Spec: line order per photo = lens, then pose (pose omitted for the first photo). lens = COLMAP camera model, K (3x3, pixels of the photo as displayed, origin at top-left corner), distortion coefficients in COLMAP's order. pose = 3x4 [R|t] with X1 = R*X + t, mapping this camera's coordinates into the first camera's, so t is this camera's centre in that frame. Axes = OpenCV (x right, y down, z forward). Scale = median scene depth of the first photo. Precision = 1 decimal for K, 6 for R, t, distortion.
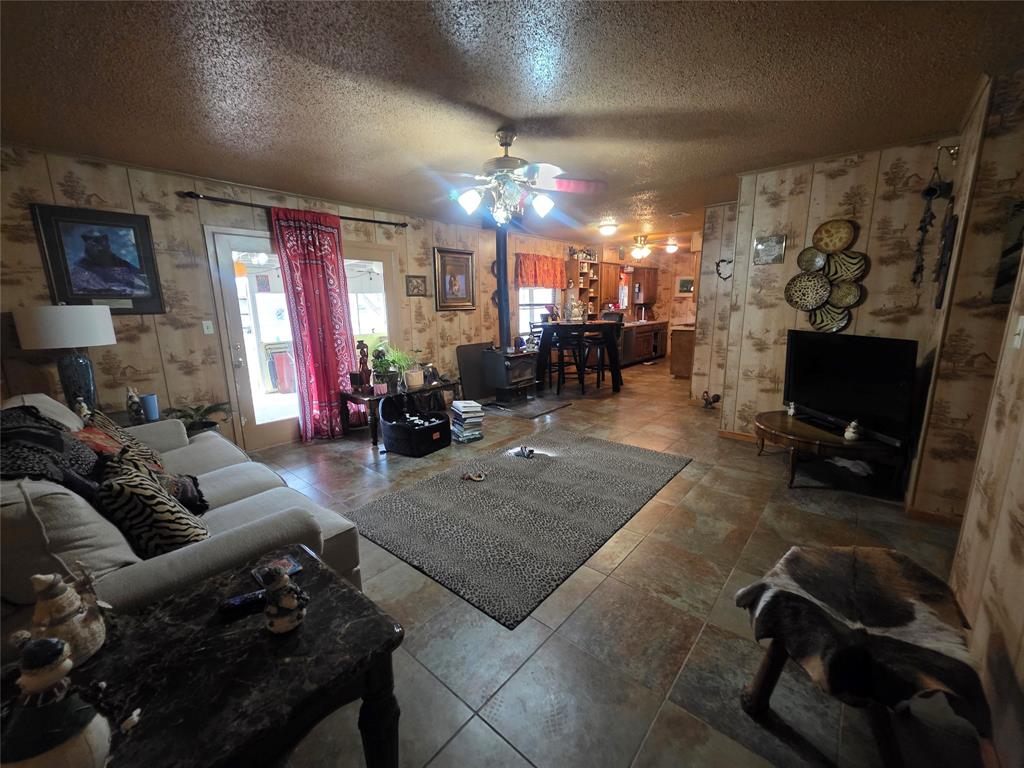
lens RADIAL K [[411.6, 0, 515.1], [0, 411.6, 372.0], [0, 0, 1]] dist [0.084431, -0.000034]
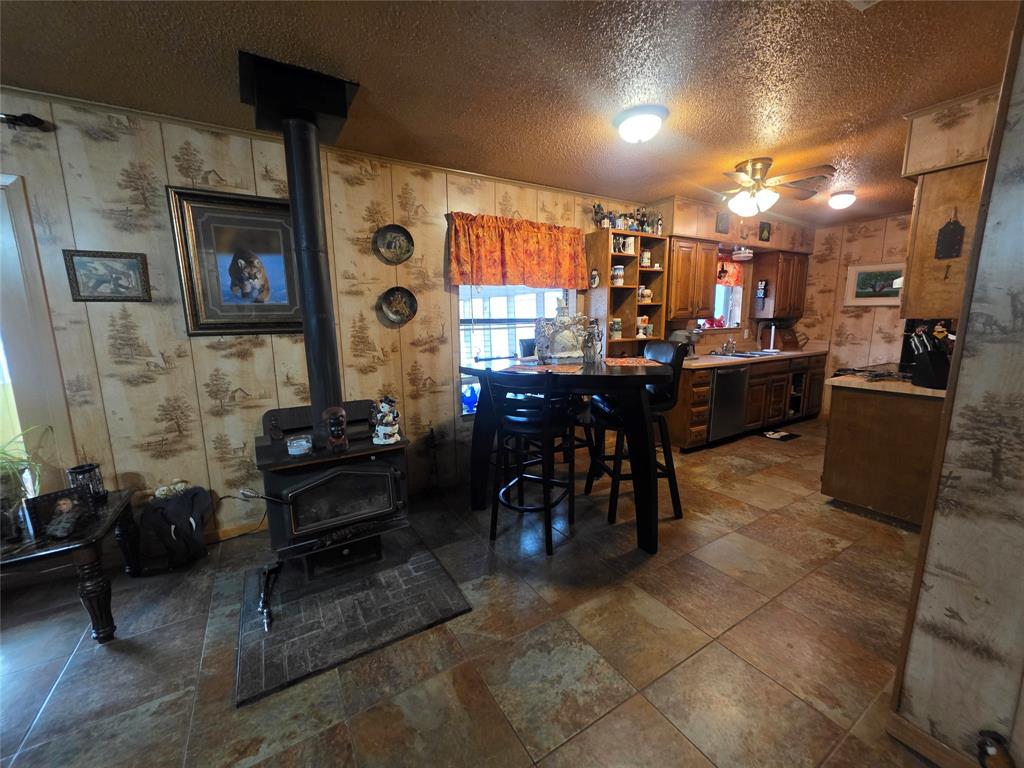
lens RADIAL K [[403.9, 0, 508.0], [0, 403.9, 381.0], [0, 0, 1]] dist [0.014923, -0.000214]
pose [[0.948349, 0.052800, -0.312804, 0.192635], [-0.054094, 0.998525, 0.004545, -0.086170], [0.312583, 0.012611, 0.949807, 0.501501]]
